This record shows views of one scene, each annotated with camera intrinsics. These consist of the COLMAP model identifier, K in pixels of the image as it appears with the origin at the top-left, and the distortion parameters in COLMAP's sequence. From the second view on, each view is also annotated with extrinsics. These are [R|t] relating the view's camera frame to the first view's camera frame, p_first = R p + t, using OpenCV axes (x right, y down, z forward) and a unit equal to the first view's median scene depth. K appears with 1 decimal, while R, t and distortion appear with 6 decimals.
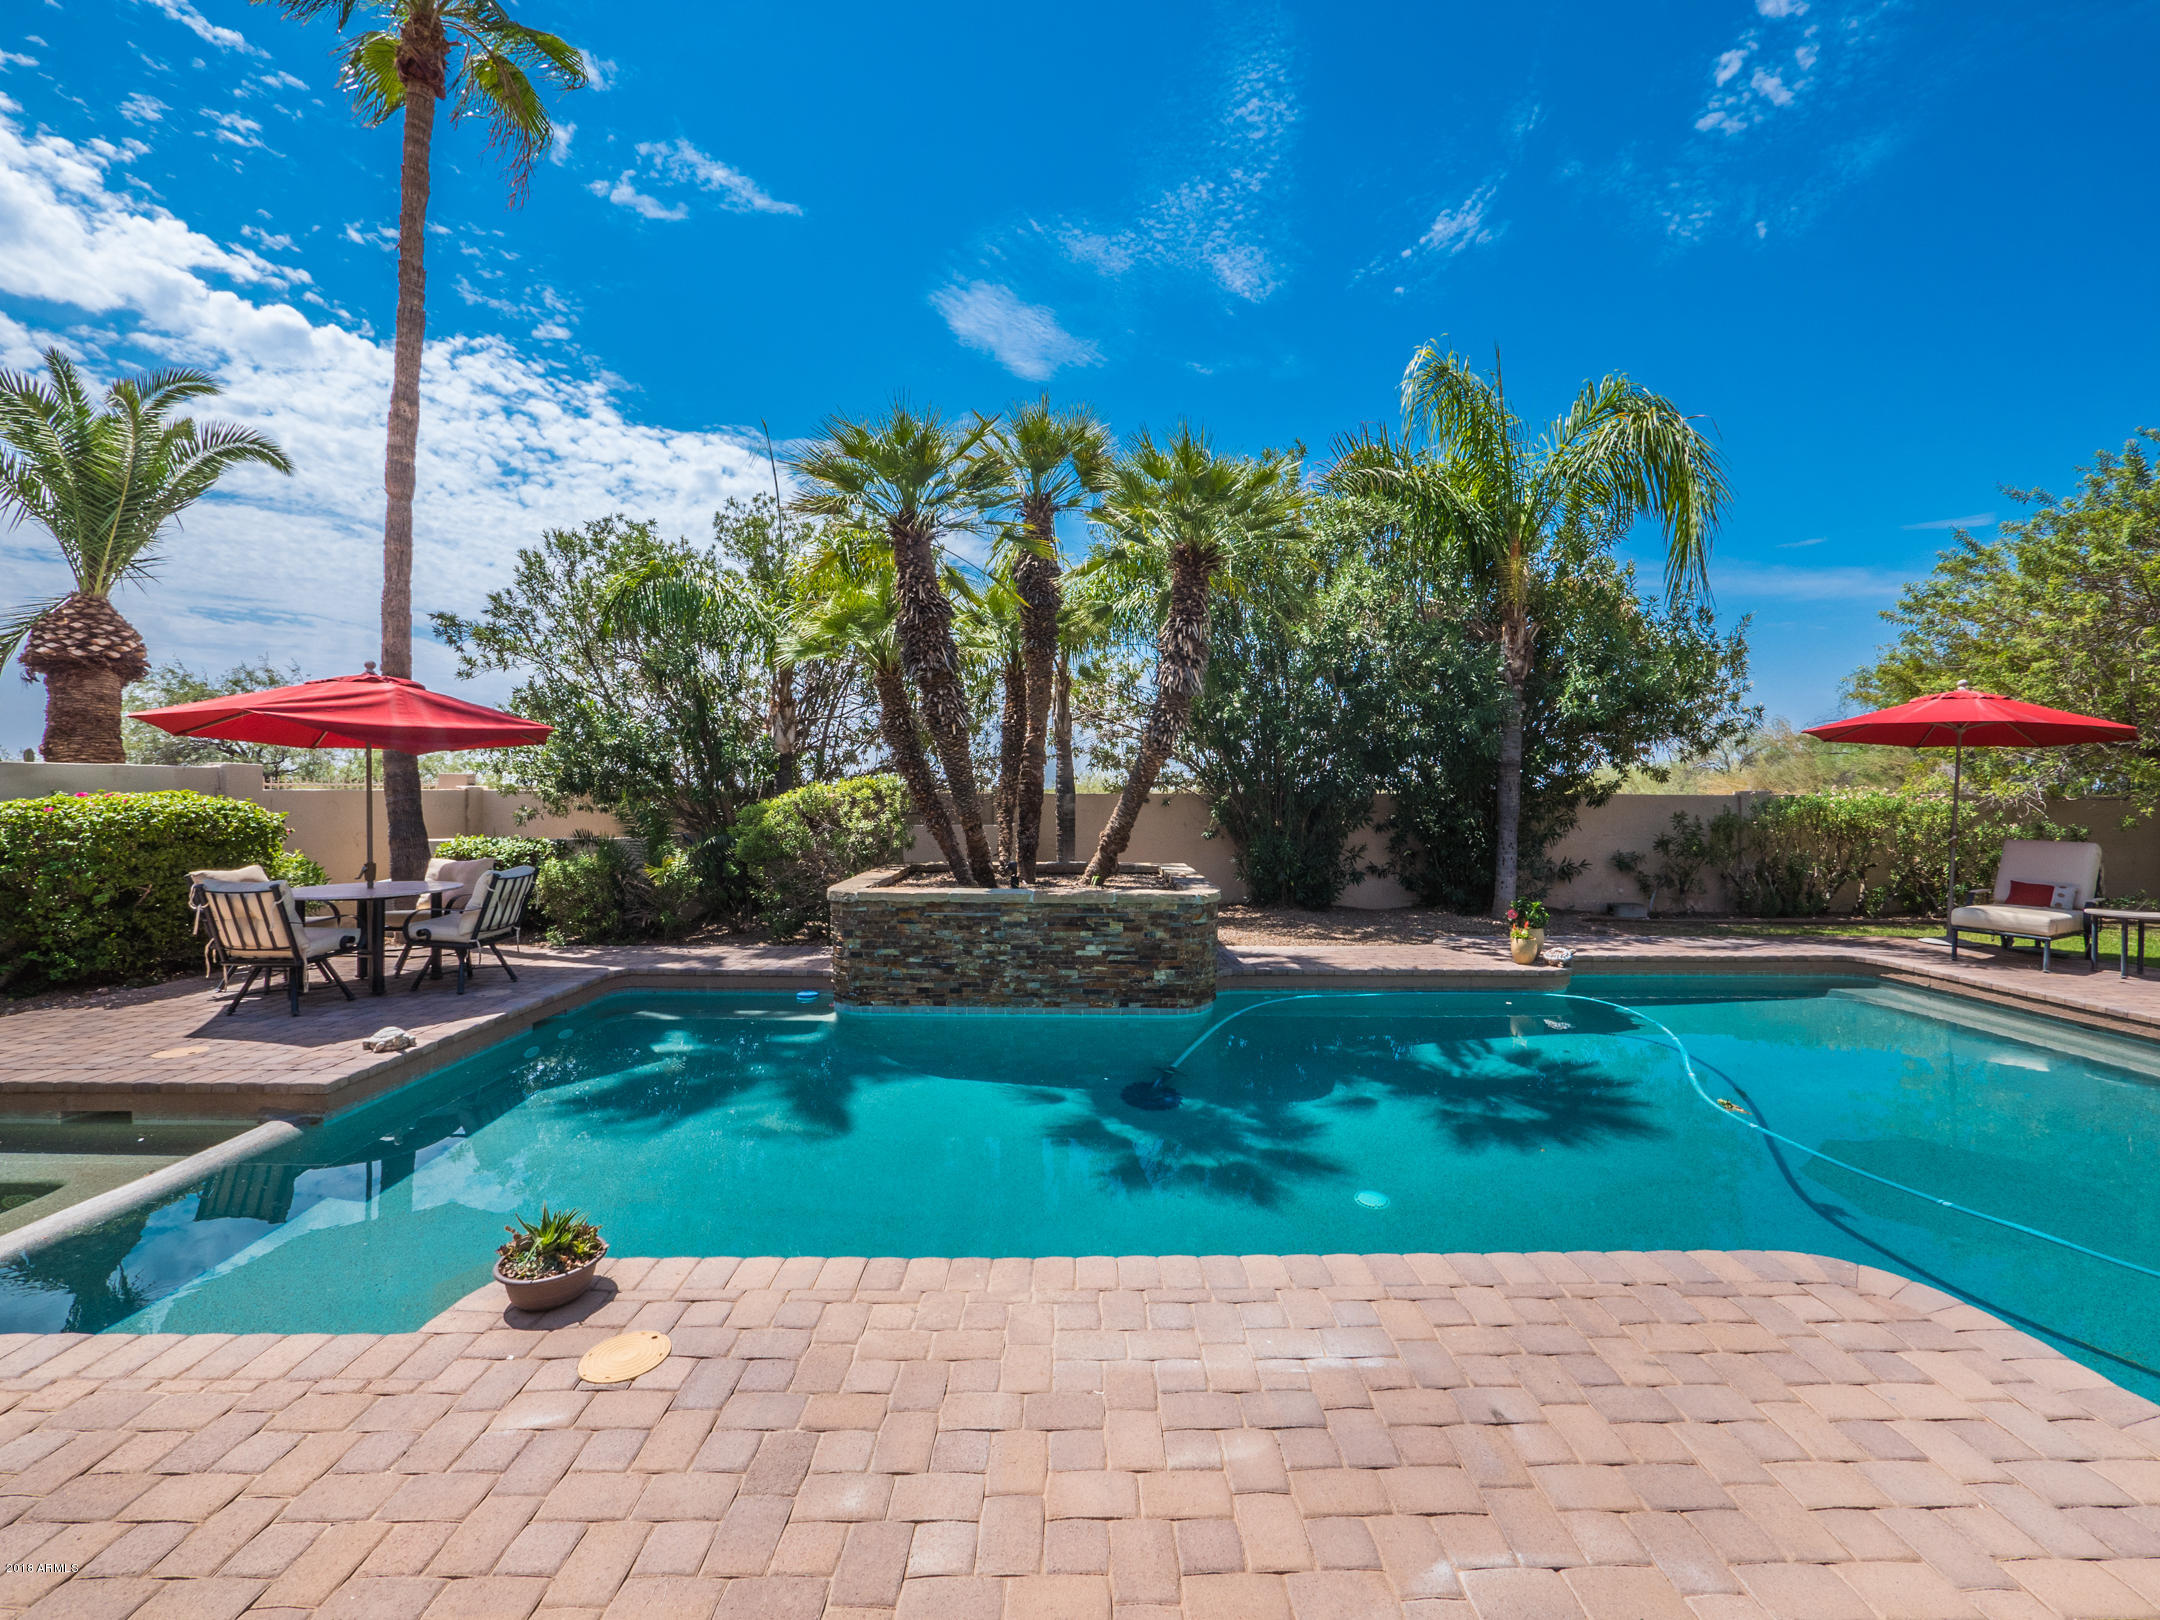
lens RADIAL K [[914.9, 0, 1072.7], [0, 914.9, 794.9], [0, 0, 1]] dist [-0.004941, 0.000353]
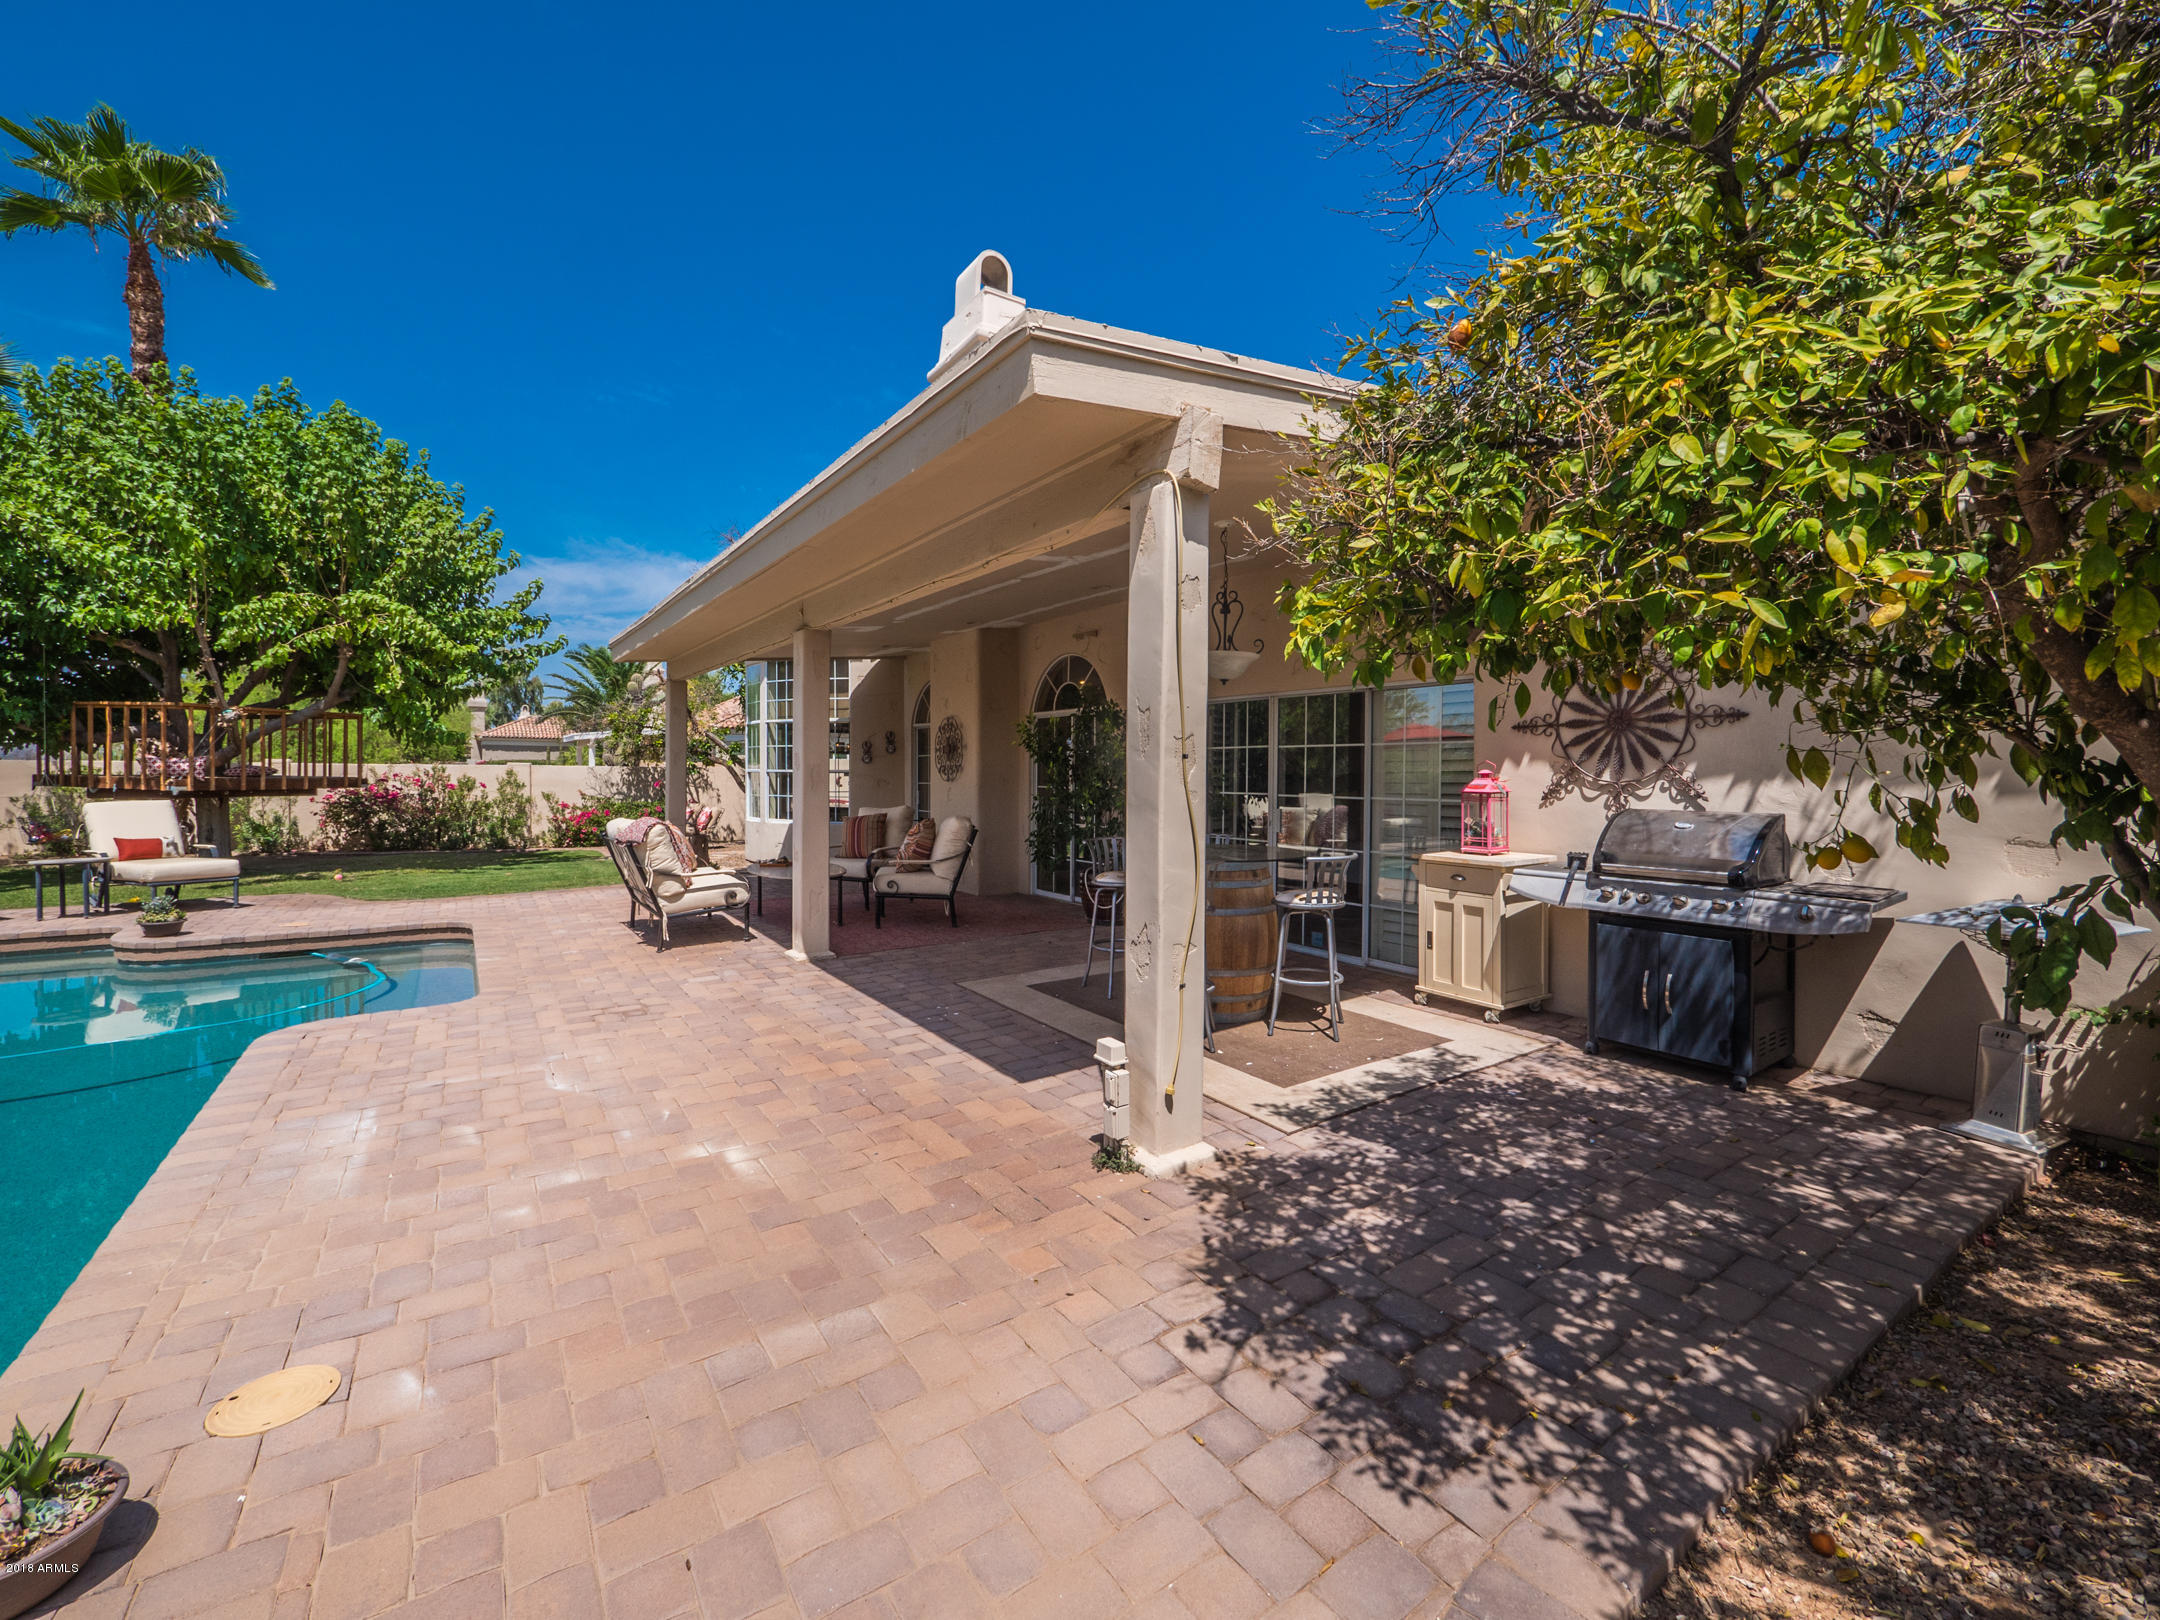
lens RADIAL K [[914.9, 0, 1105.5], [0, 914.9, 770.2], [0, 0, 1]] dist [-0.004941, 0.000353]
pose [[-0.573557, -0.001097, 0.819165, -0.334541], [-0.002890, 0.999996, -0.000685, 0.012240], [-0.819161, -0.002760, -0.573558, 0.183223]]
